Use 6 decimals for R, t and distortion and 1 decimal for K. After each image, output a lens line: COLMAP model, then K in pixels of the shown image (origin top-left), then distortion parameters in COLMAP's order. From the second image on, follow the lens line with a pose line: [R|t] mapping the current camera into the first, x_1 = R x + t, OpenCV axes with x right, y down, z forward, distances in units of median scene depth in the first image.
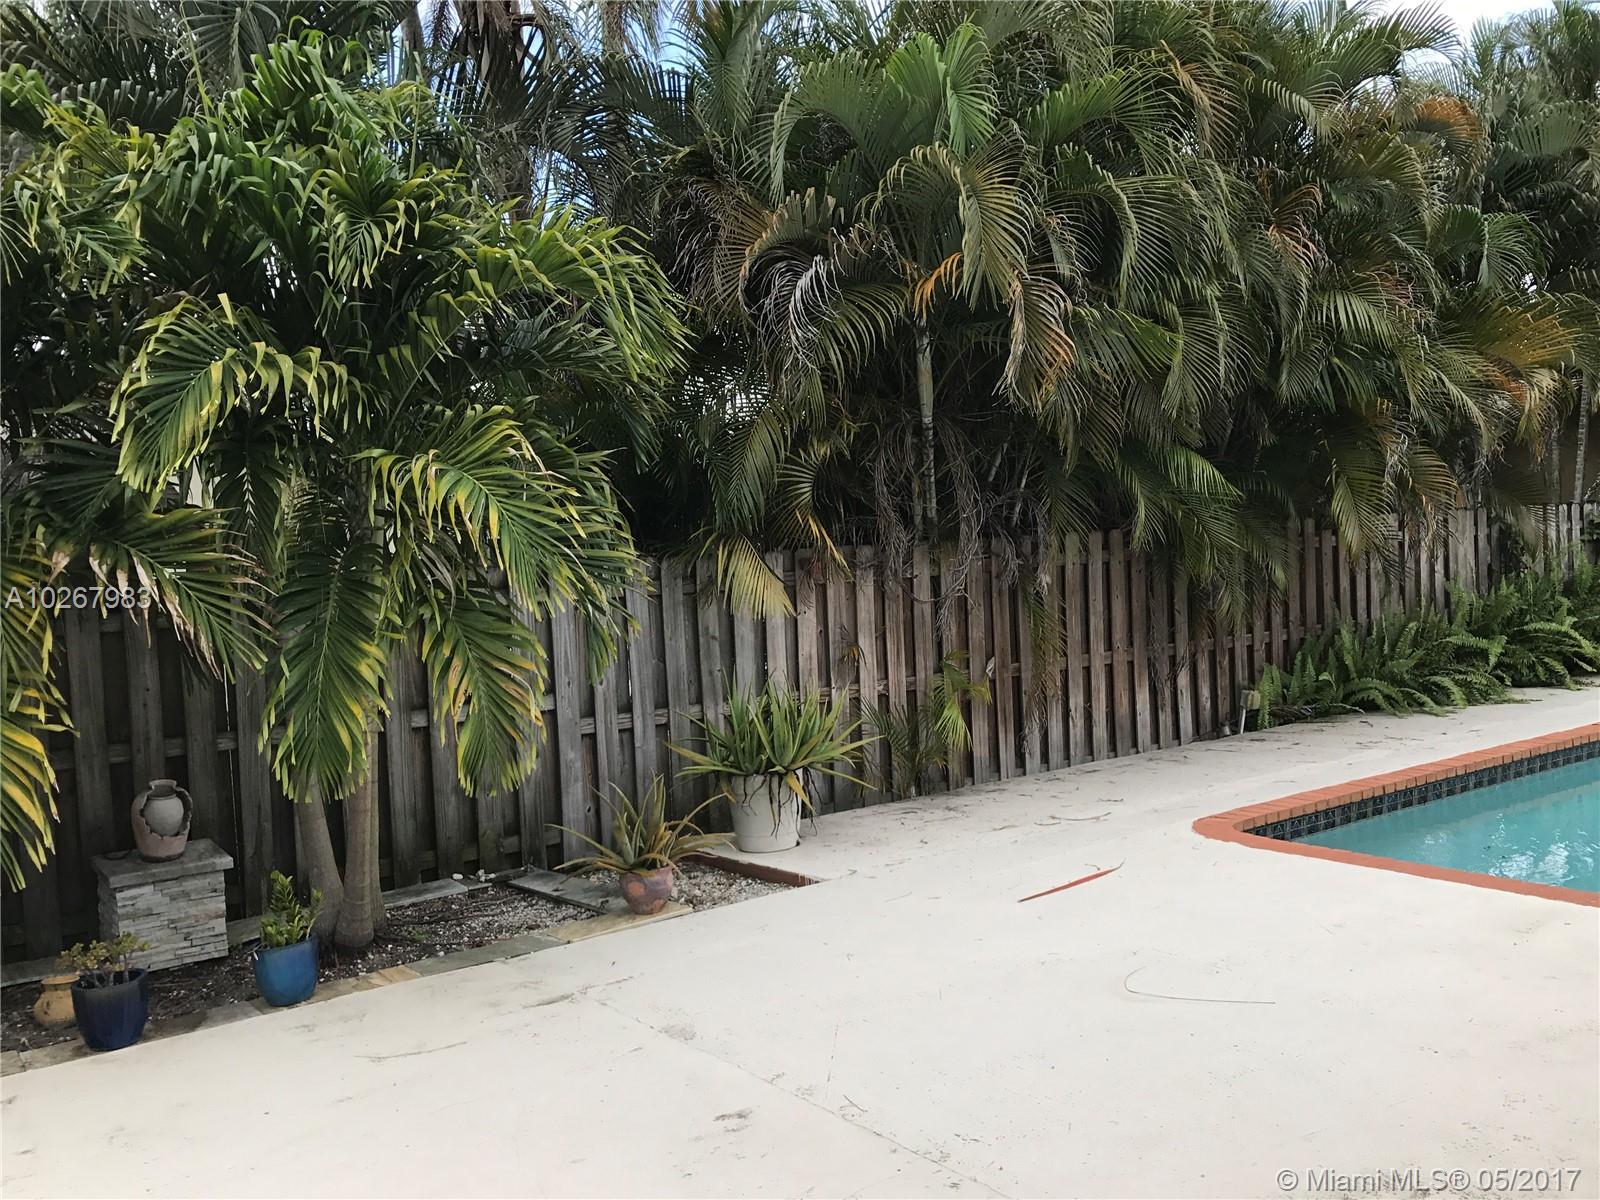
lens RADIAL K [[1398.2, 0, 800.3], [0, 1398.2, 601.8], [0, 0, 1]] dist [0.037176, -0.038589]
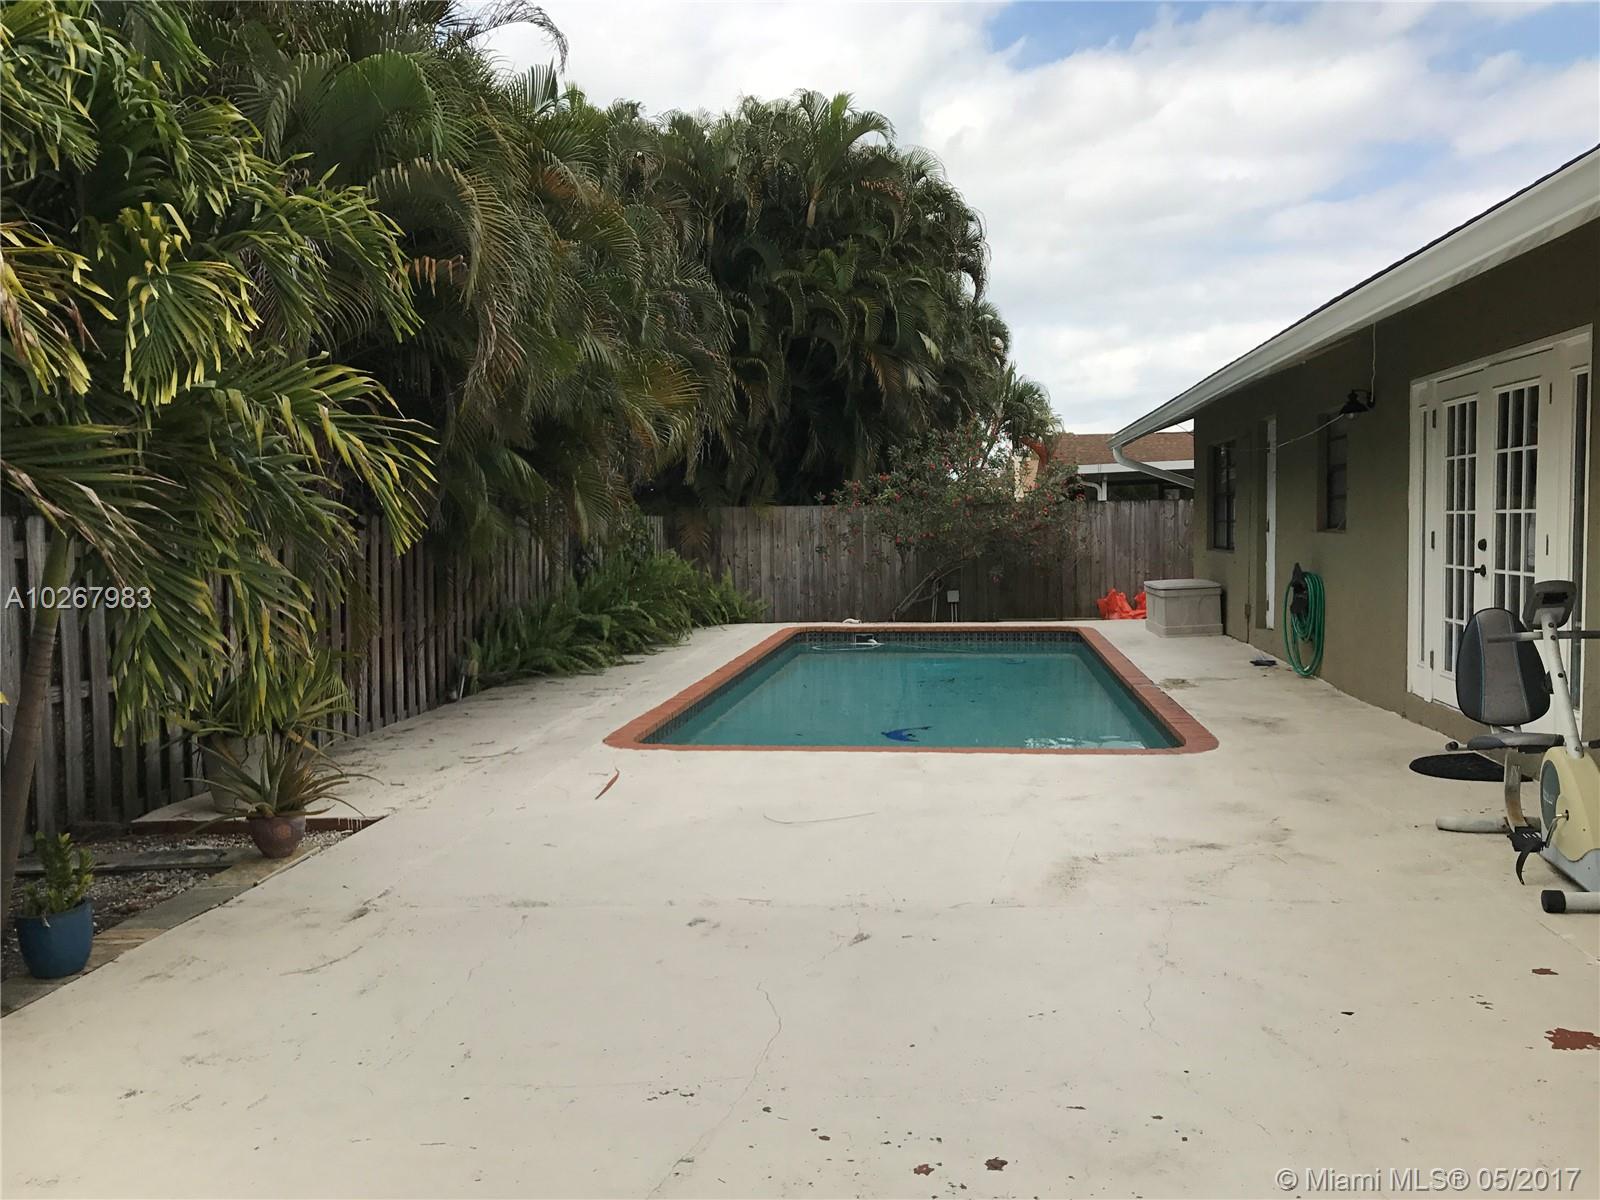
lens RADIAL K [[1398.2, 0, 808.0], [0, 1398.2, 596.6], [0, 0, 1]] dist [0.037176, -0.038589]
pose [[0.673577, 0.000482, 0.739117, -0.398116], [0.012028, 0.999860, -0.011613, 0.031453], [-0.739019, 0.016713, 0.673477, 0.011026]]
